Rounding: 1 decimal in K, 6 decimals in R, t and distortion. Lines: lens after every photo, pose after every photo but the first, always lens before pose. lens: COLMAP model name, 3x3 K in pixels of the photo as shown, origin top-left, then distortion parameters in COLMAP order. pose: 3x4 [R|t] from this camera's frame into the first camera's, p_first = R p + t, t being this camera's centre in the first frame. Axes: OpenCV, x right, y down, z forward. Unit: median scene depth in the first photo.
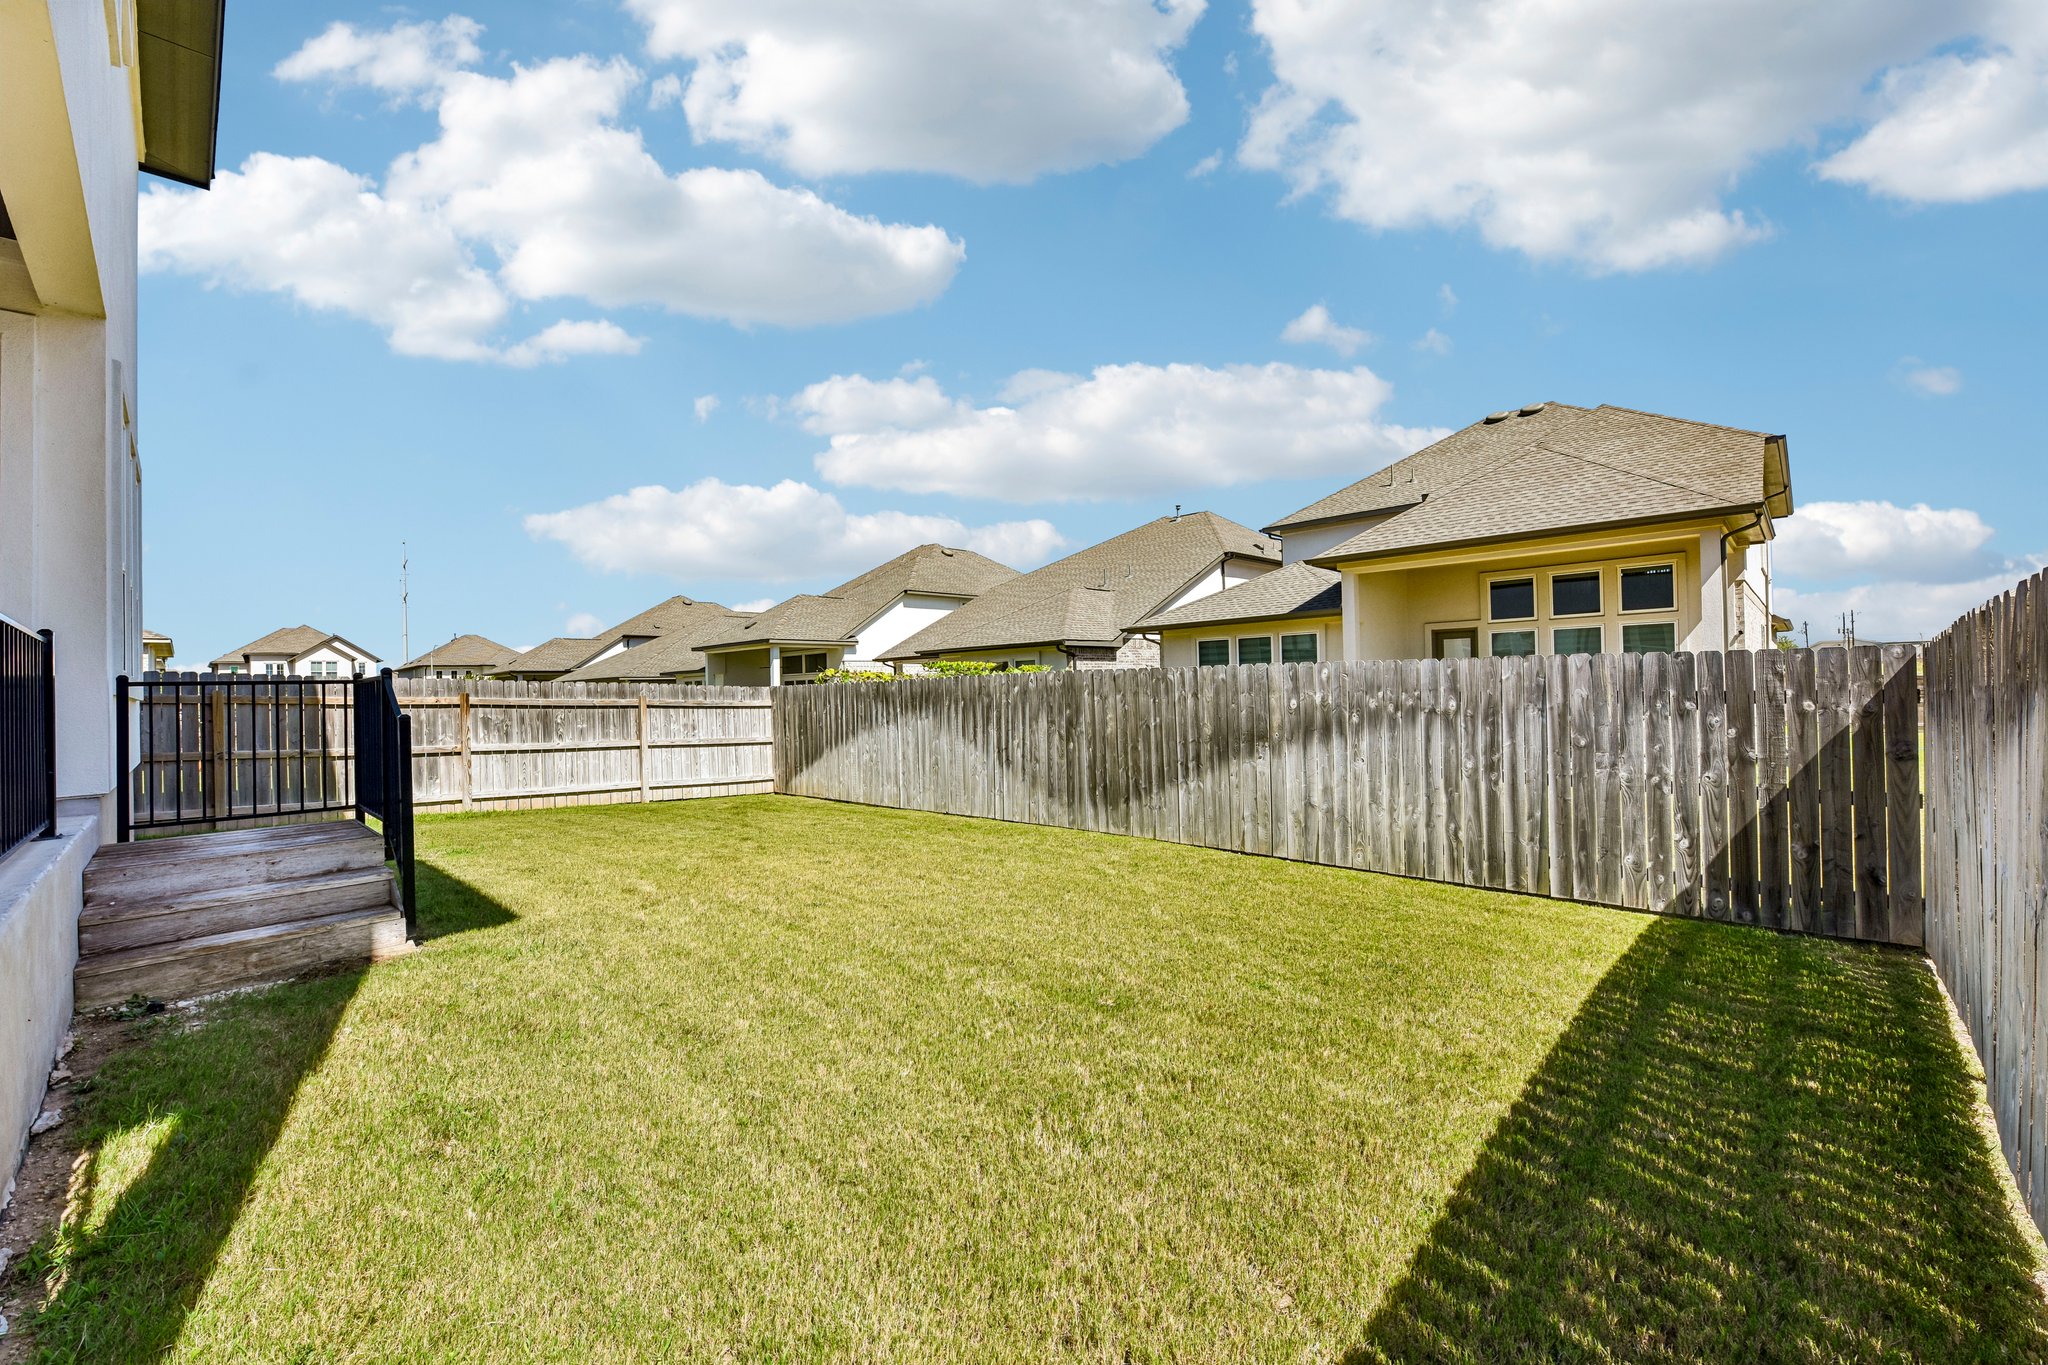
lens RADIAL K [[813.7, 0, 998.6], [0, 813.7, 681.3], [0, 0, 1]] dist [-0.017230, -0.001972]
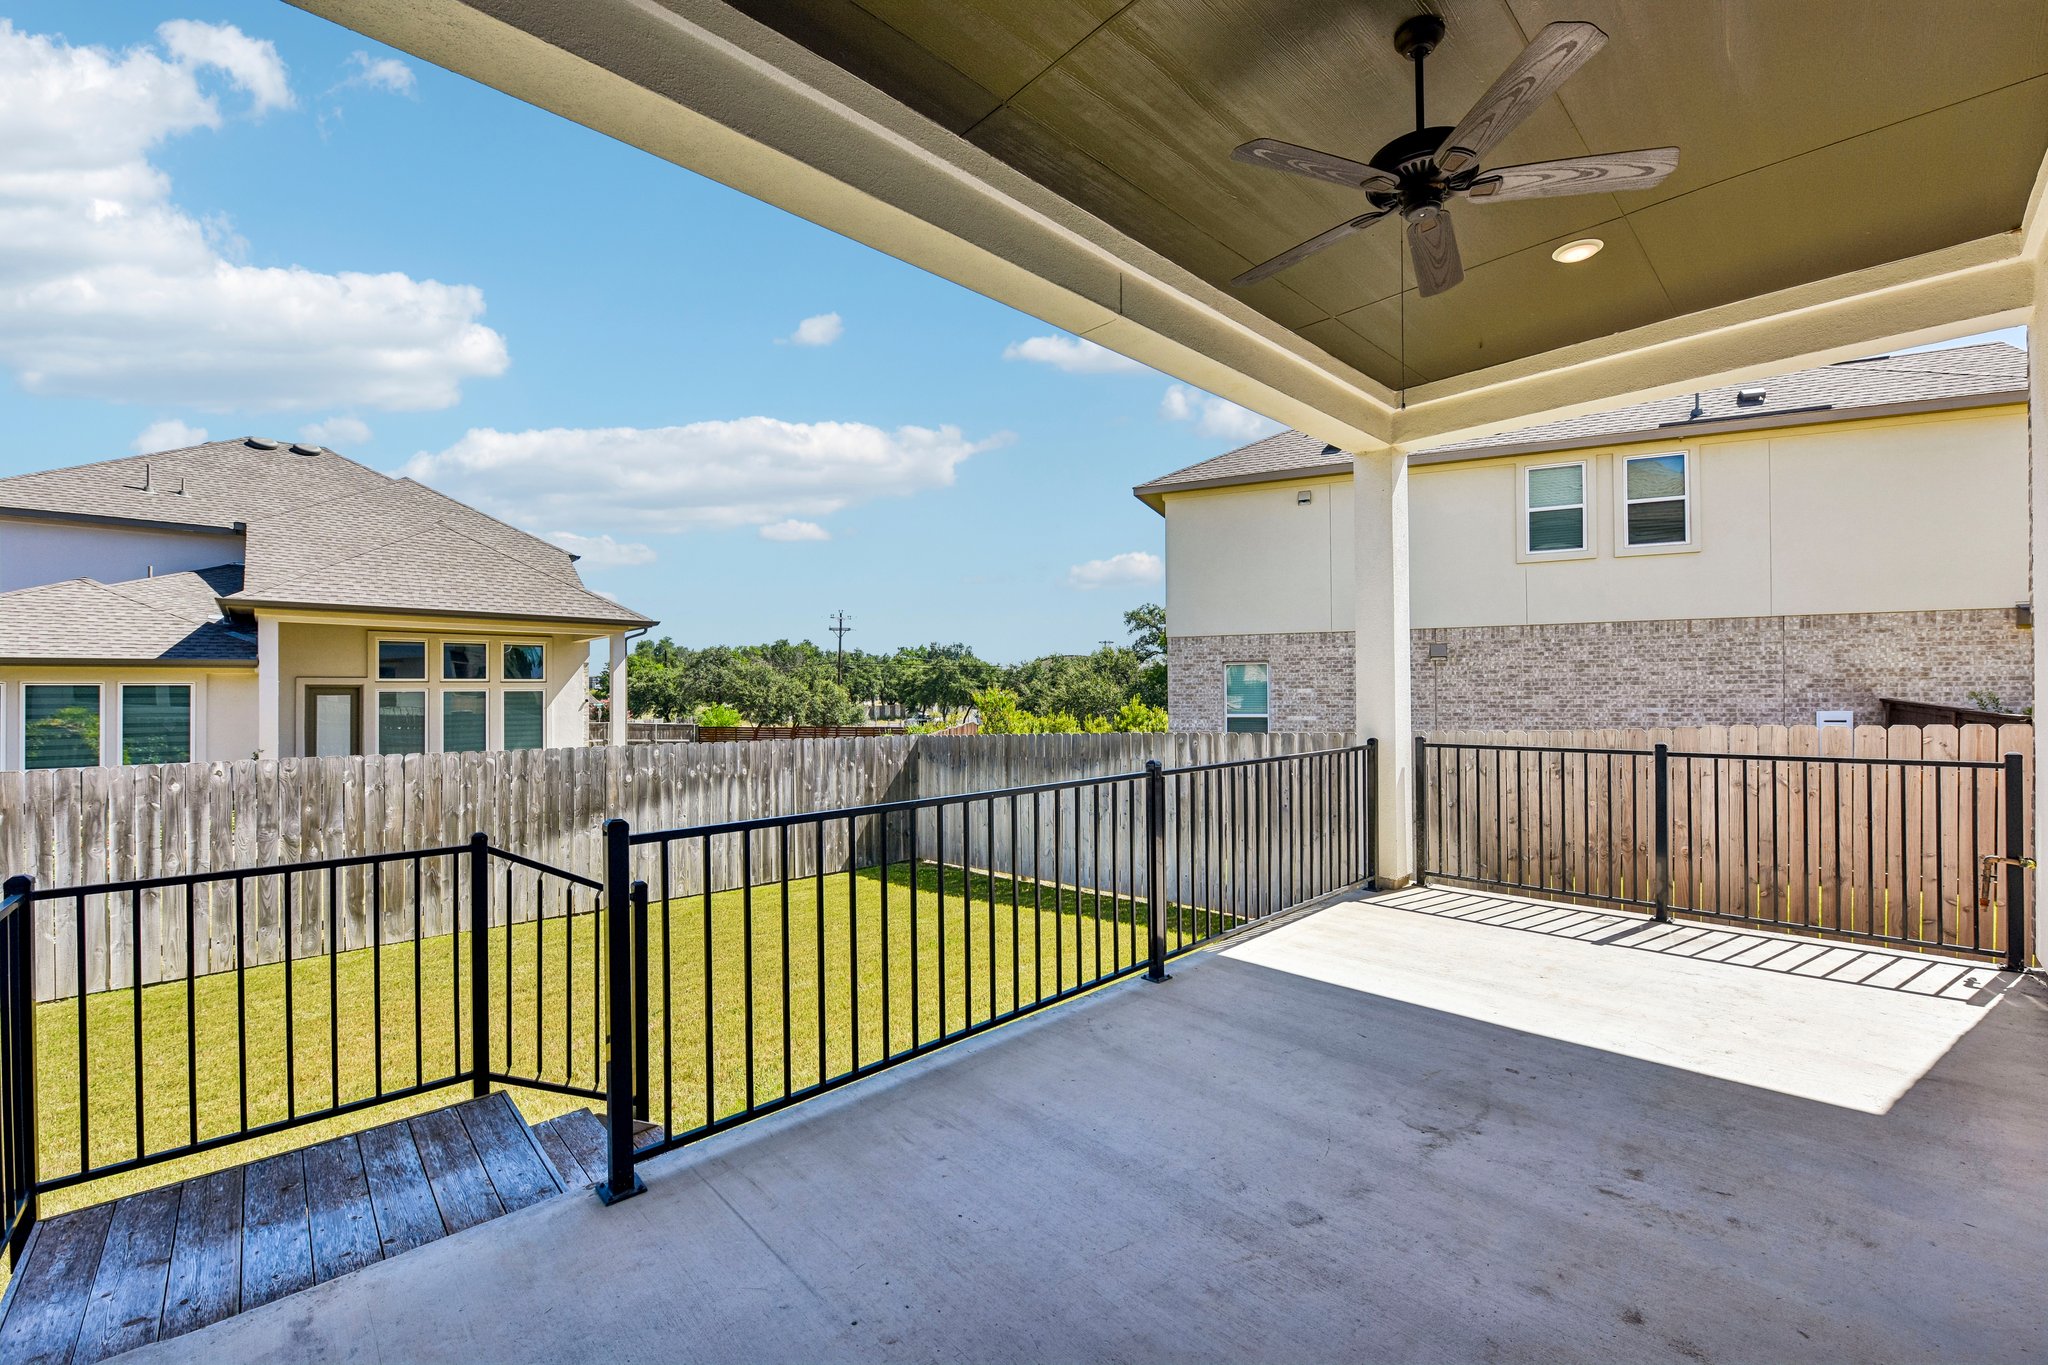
lens RADIAL K [[813.7, 0, 1038.2], [0, 813.7, 683.5], [0, 0, 1]] dist [-0.017230, -0.001972]
pose [[0.038936, 0.038611, 0.998495, -0.666999], [0.003025, 0.999244, -0.038758, -0.052705], [-0.999237, 0.004529, 0.038790, 0.257505]]
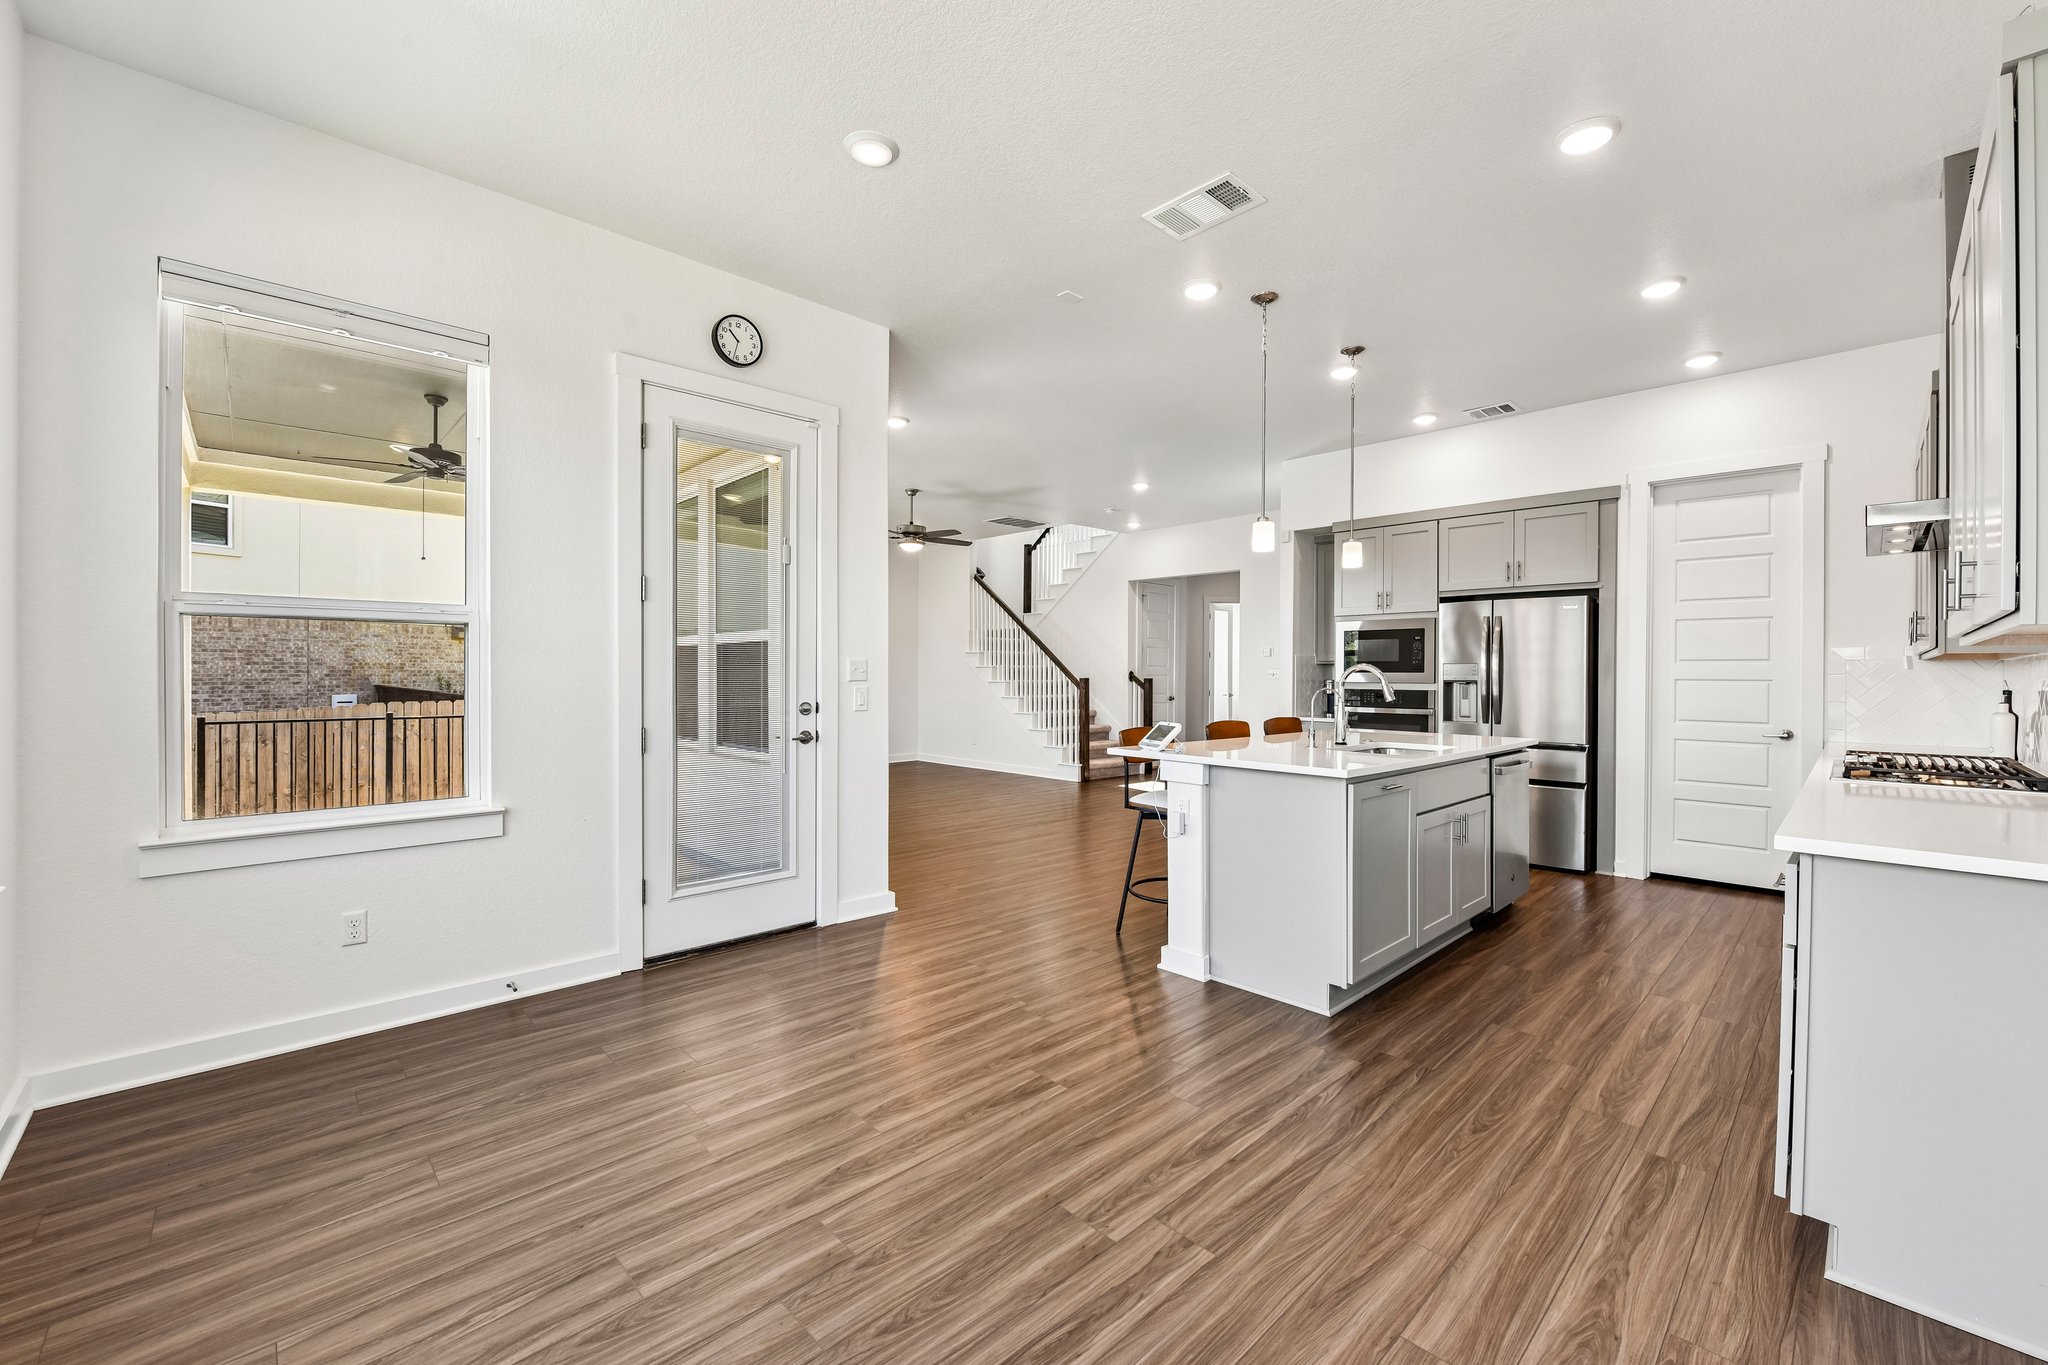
lens RADIAL K [[813.7, 0, 1032.8], [0, 813.7, 667.0], [0, 0, 1]] dist [-0.017230, -0.001972]
pose [[-0.998994, 0.022656, 0.038691, -0.895900], [0.022227, 0.999687, -0.011480, -0.058864], [-0.038939, -0.010608, -0.999185, 0.702768]]
